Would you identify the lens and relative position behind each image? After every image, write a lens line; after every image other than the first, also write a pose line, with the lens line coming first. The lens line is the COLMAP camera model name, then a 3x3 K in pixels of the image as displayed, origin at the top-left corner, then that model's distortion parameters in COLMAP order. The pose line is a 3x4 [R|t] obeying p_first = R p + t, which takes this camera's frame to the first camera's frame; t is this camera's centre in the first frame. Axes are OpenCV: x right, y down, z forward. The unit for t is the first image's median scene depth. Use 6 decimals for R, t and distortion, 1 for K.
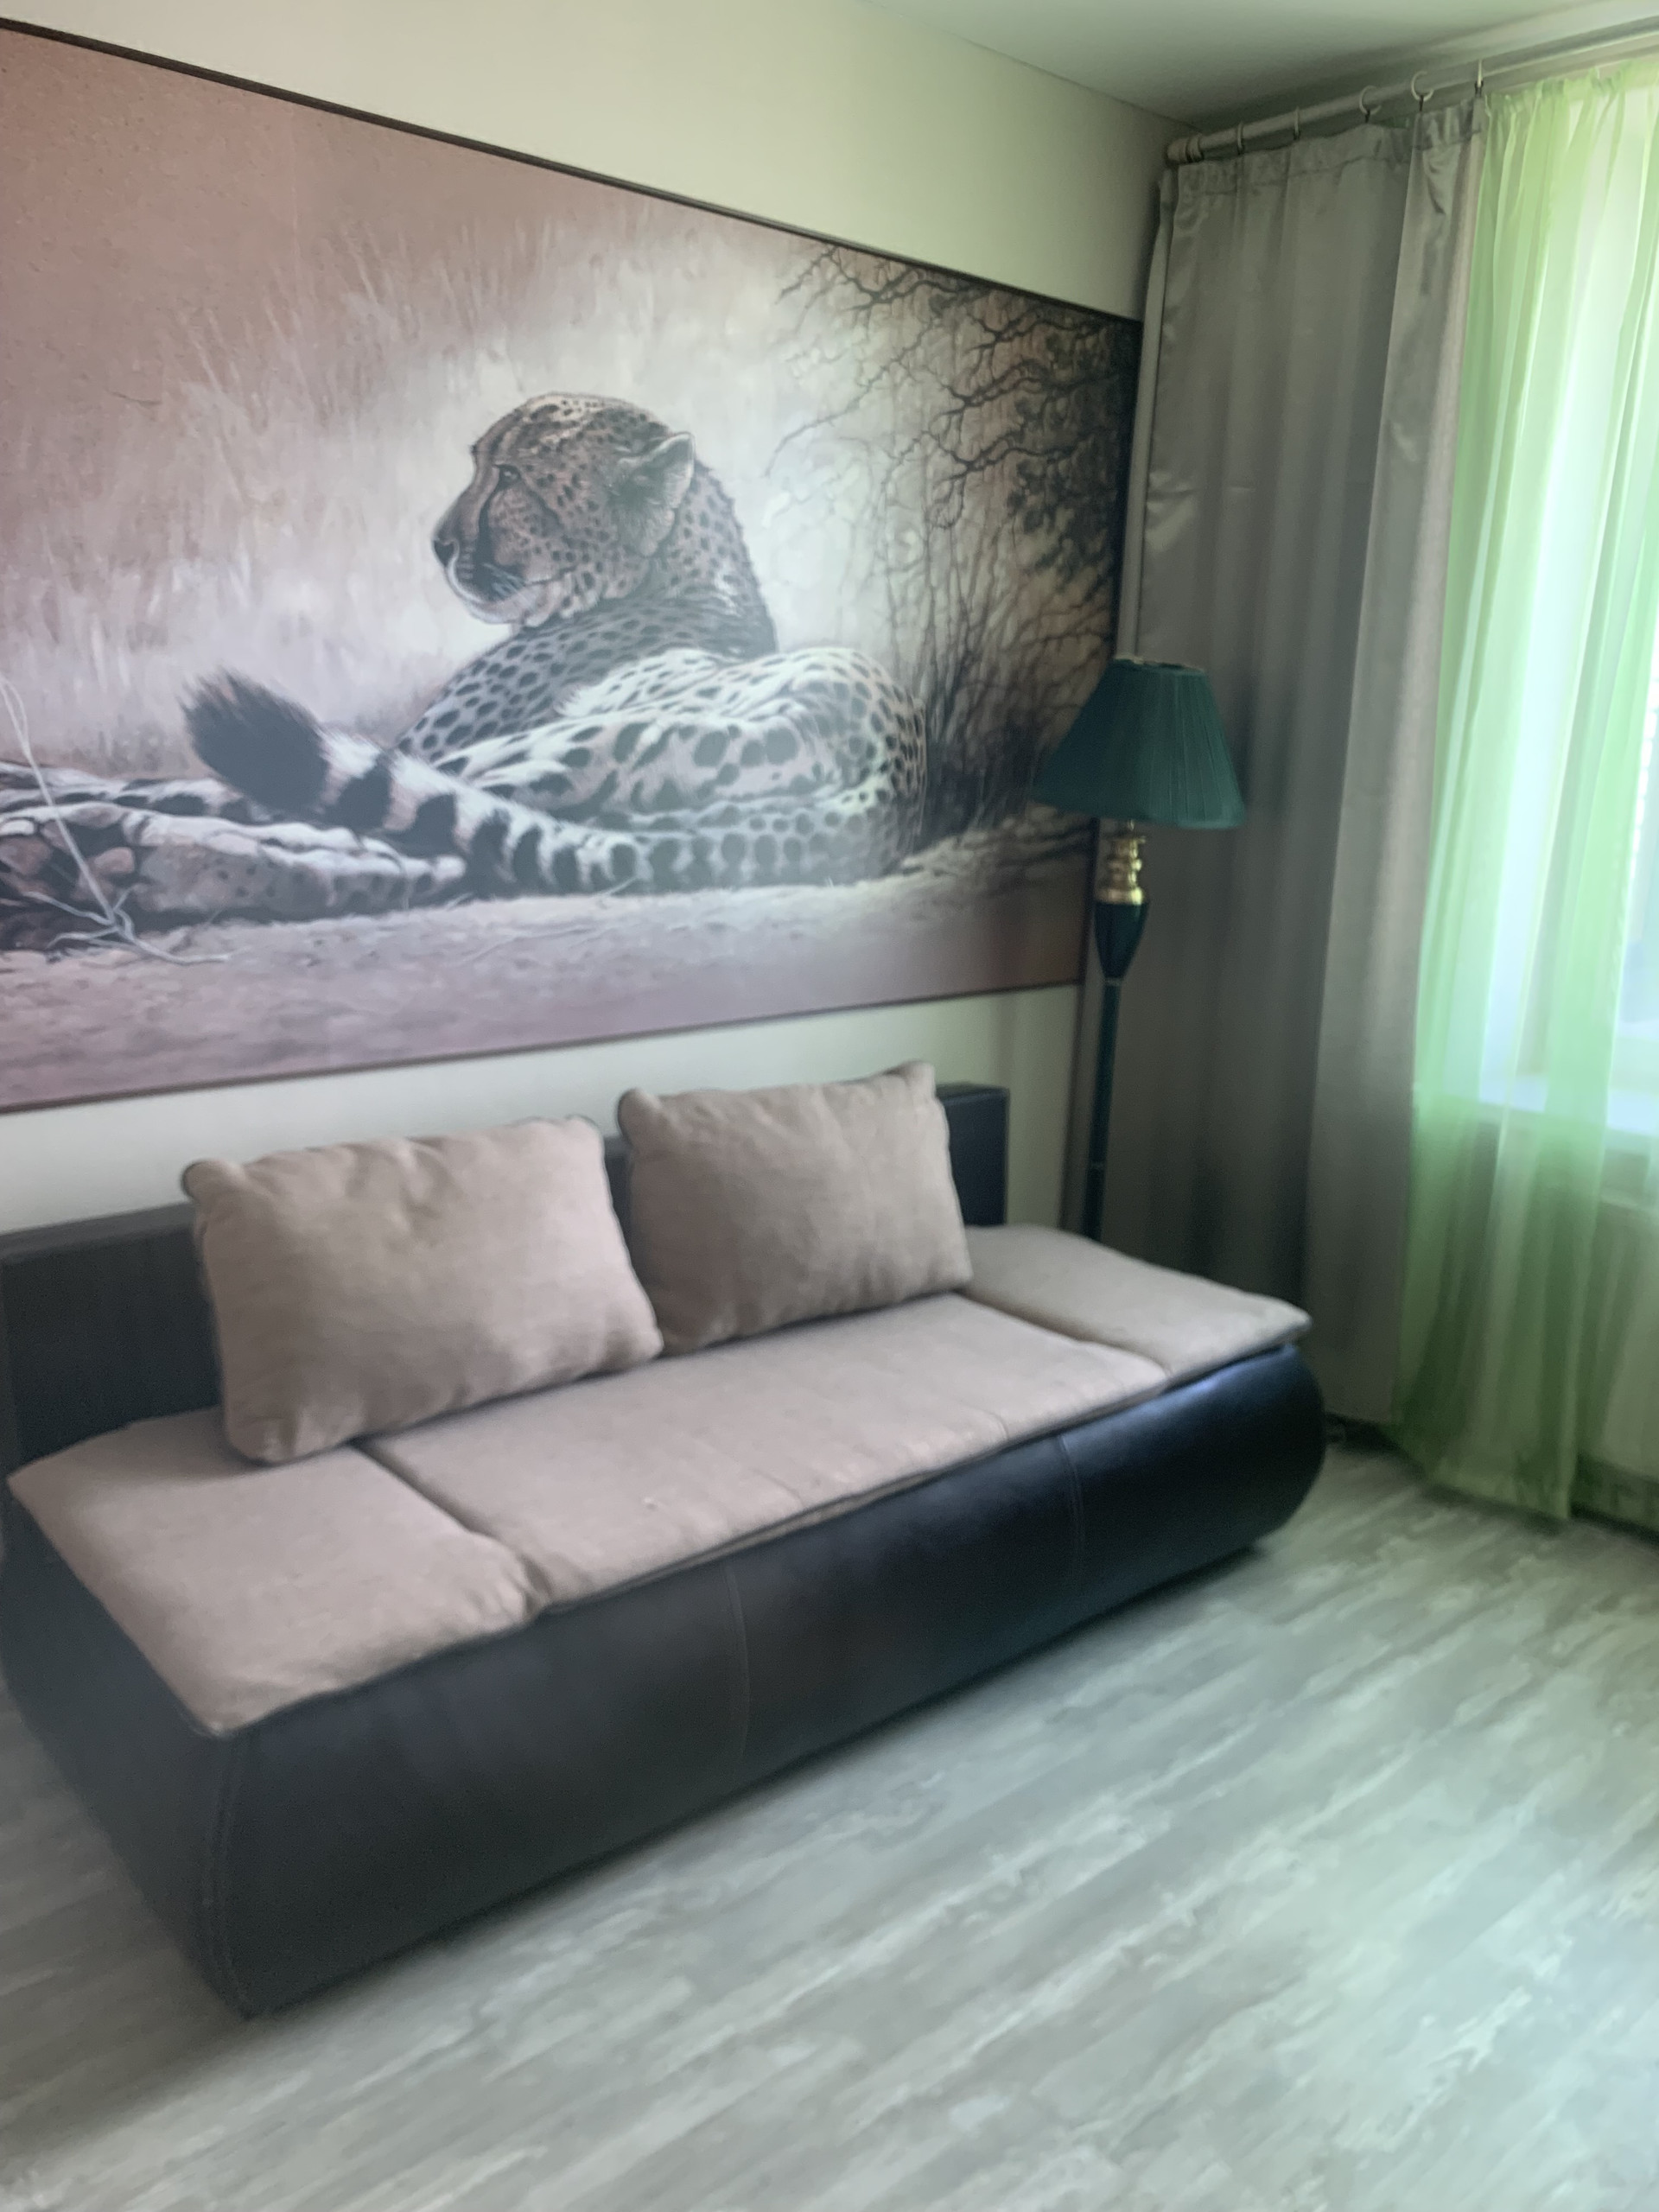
lens RADIAL K [[1719.4, 0, 813.7], [0, 1719.4, 1107.4], [0, 0, 1]] dist [0.007288, 0.006908]
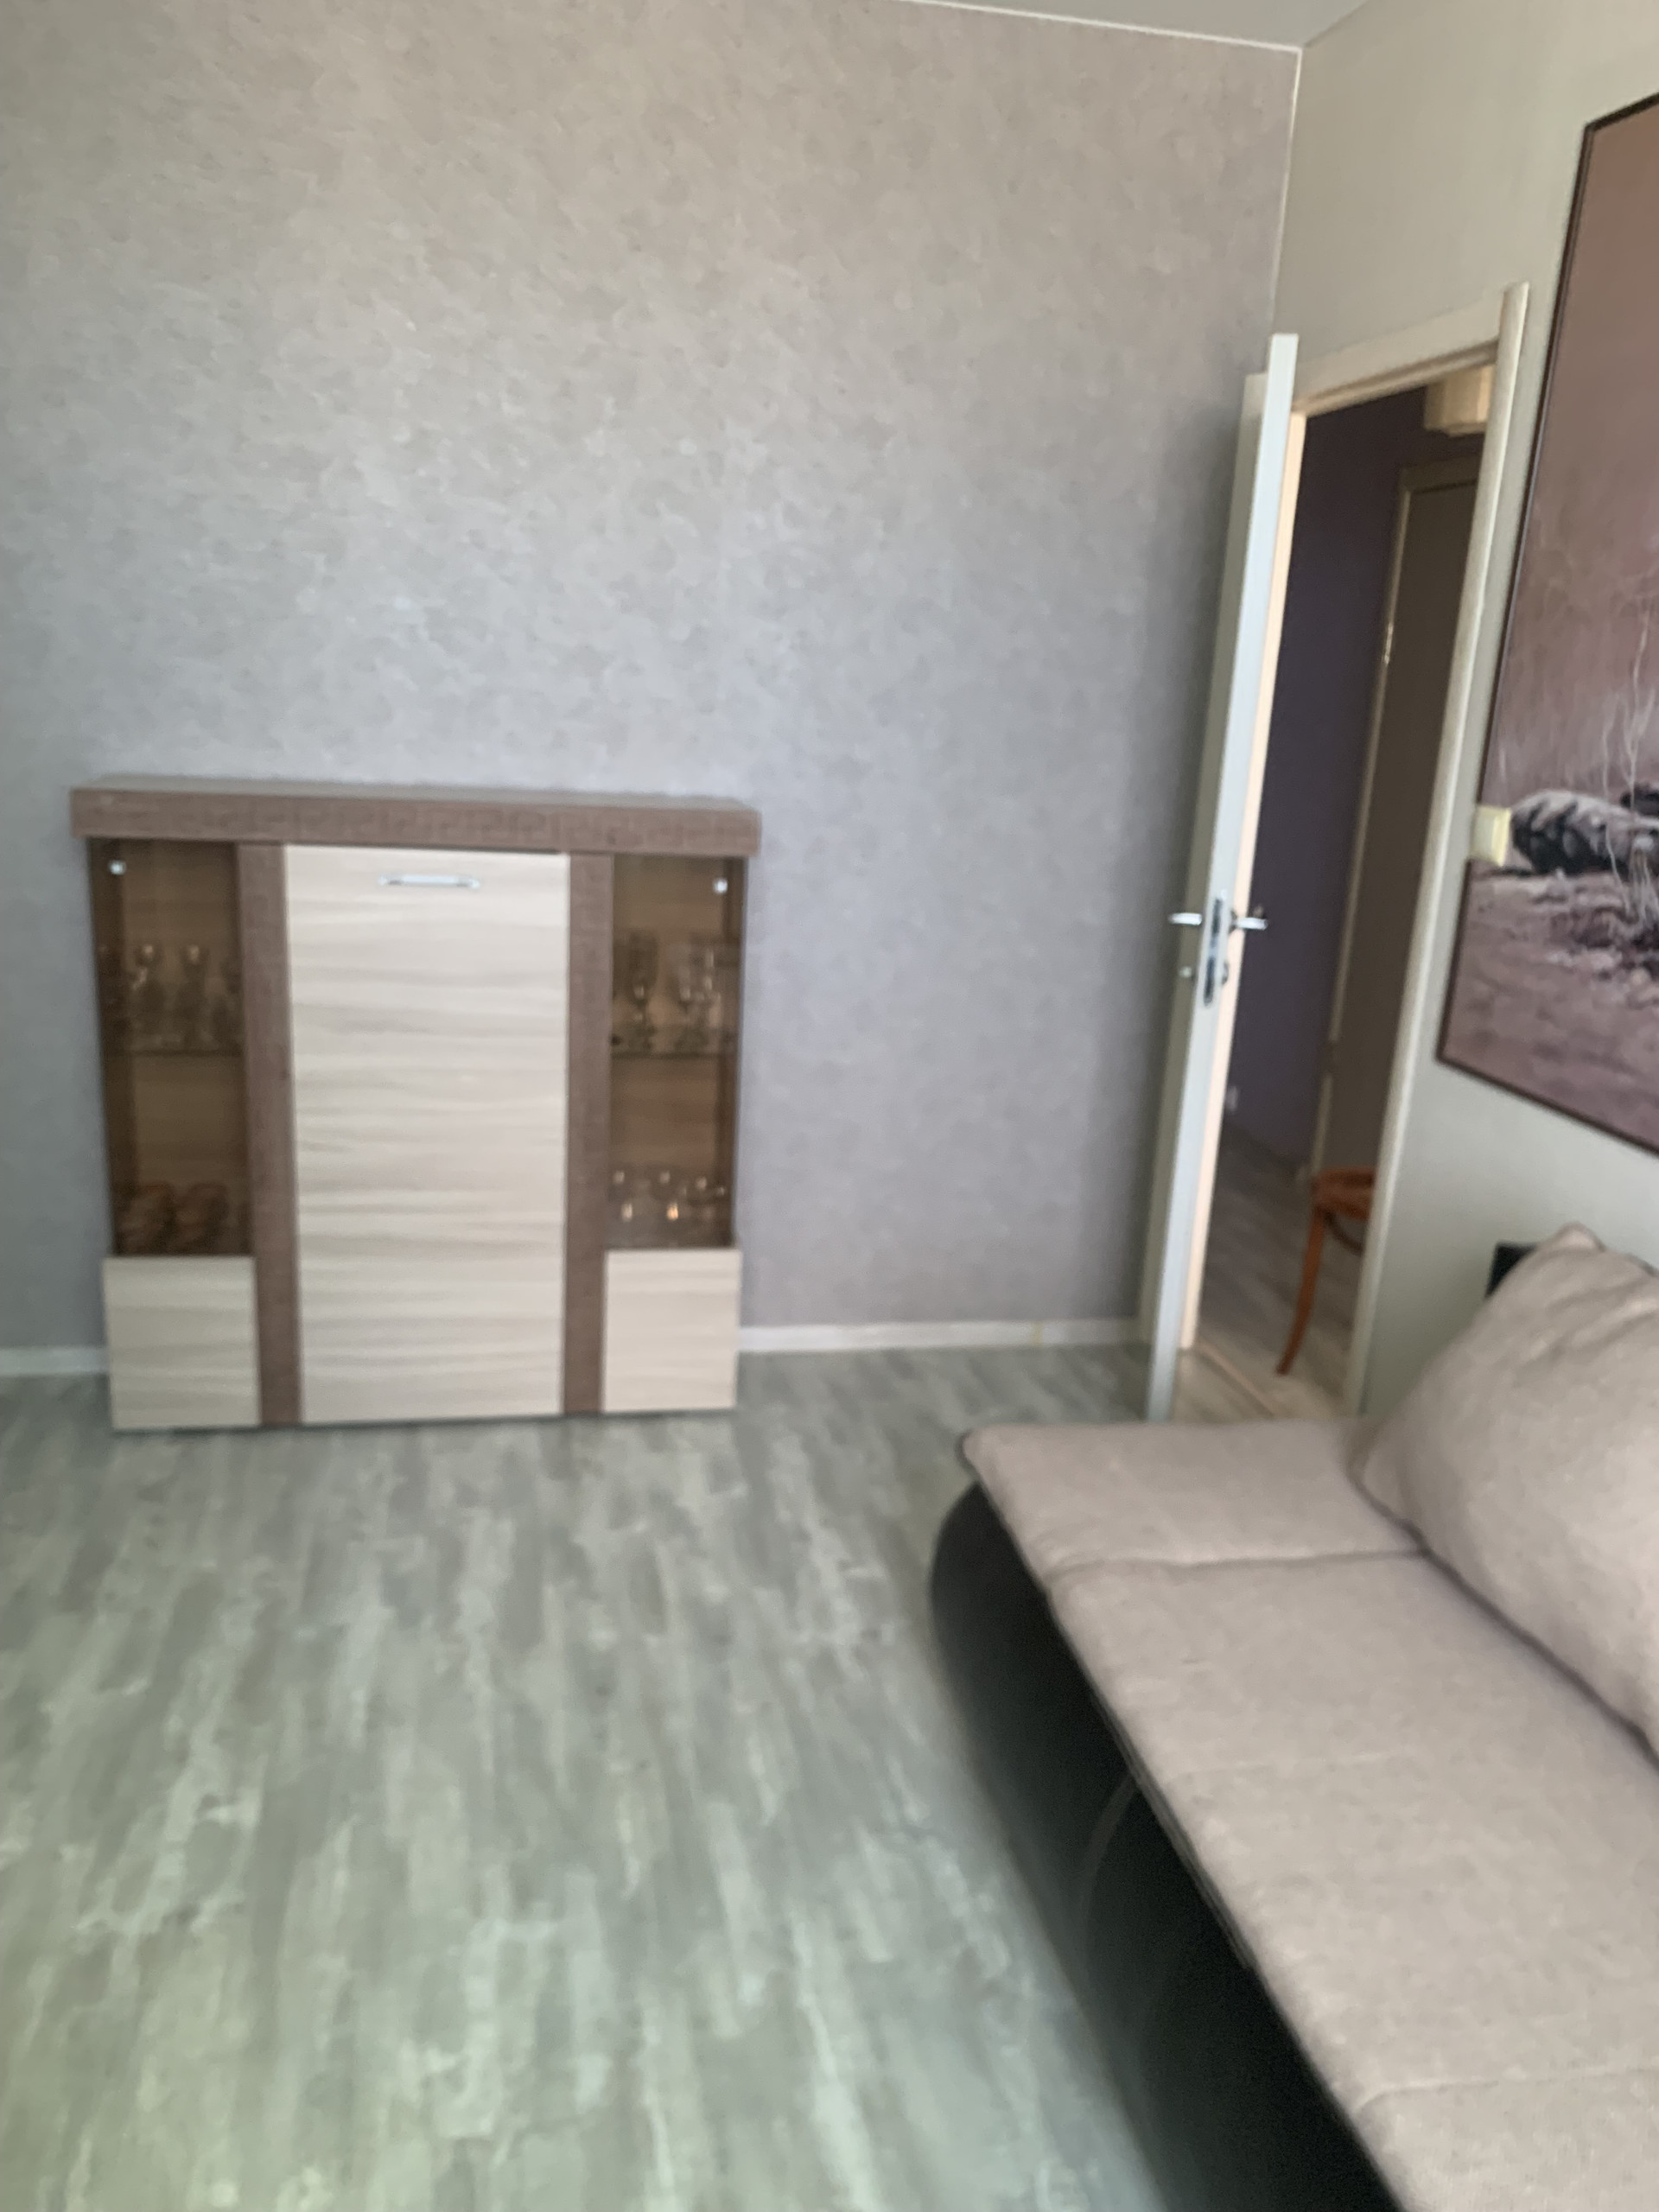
lens RADIAL K [[1719.4, 0, 810.8], [0, 1719.4, 1116.4], [0, 0, 1]] dist [0.007288, 0.006908]
pose [[-0.494109, 0.168537, -0.852908, 0.738767], [-0.256787, 0.908971, 0.328377, -0.261431], [0.830612, 0.381270, -0.405853, 1.222191]]
